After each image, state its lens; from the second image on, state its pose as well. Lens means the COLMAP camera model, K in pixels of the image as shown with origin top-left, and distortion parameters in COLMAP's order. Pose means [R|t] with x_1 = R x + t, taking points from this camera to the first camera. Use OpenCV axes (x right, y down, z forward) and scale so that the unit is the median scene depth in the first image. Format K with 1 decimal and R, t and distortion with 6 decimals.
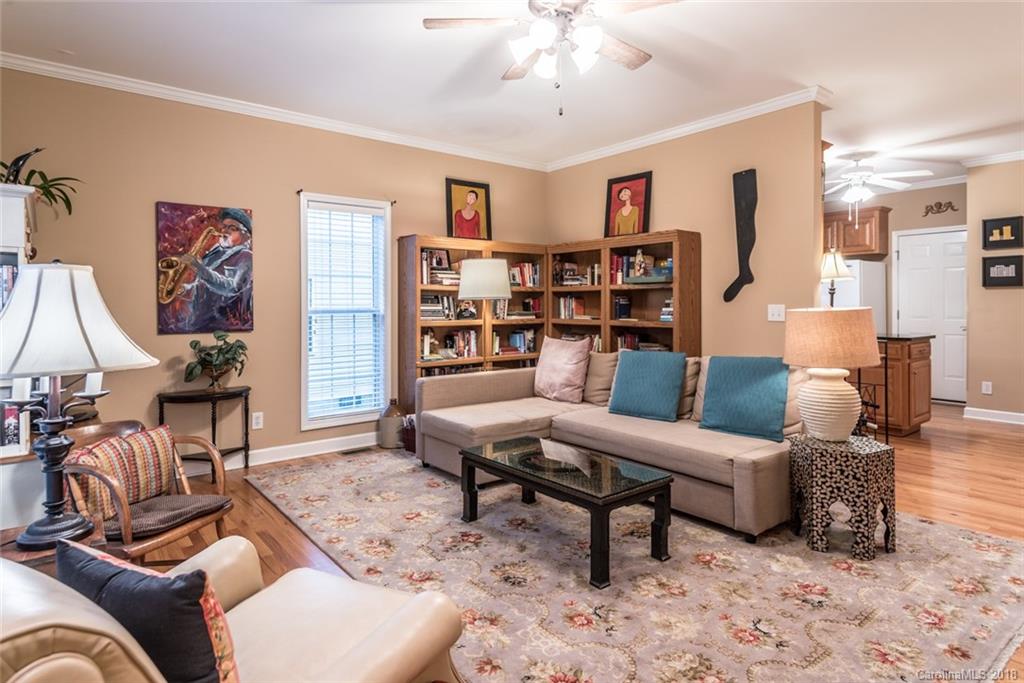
lens RADIAL K [[571.2, 0, 508.9], [0, 571.2, 303.5], [0, 0, 1]] dist [0.002791, -0.000038]
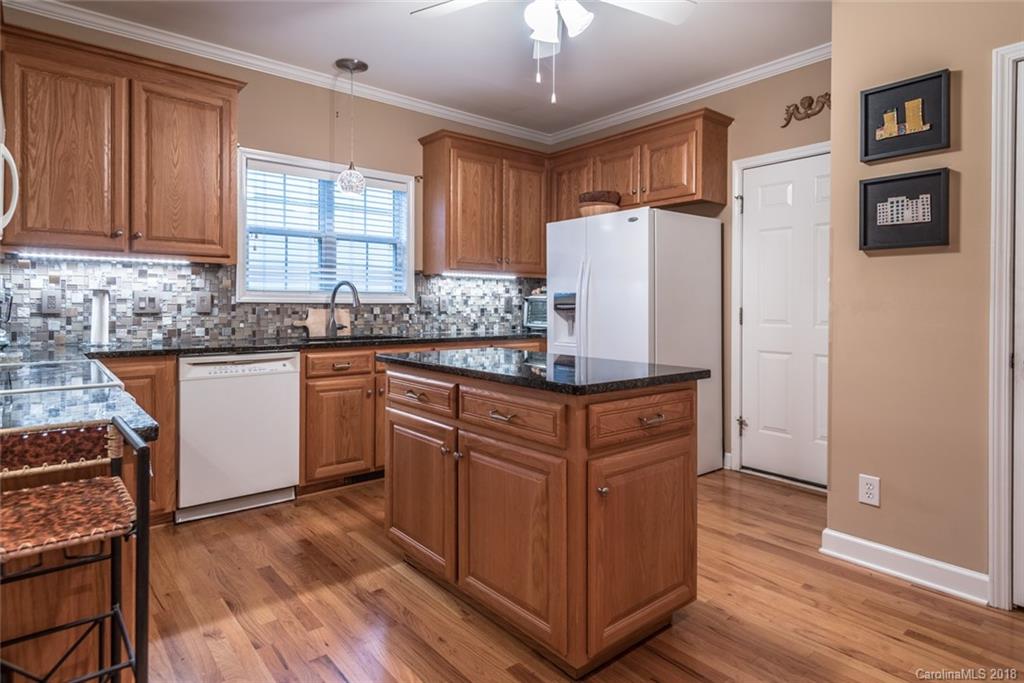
lens RADIAL K [[571.2, 0, 514.8], [0, 571.2, 306.3], [0, 0, 1]] dist [0.002791, -0.000038]
pose [[0.999607, 0.009266, 0.026457, 0.561166], [-0.009241, 0.999957, -0.001082, 0.014809], [-0.026466, 0.000837, 0.999649, 0.584085]]
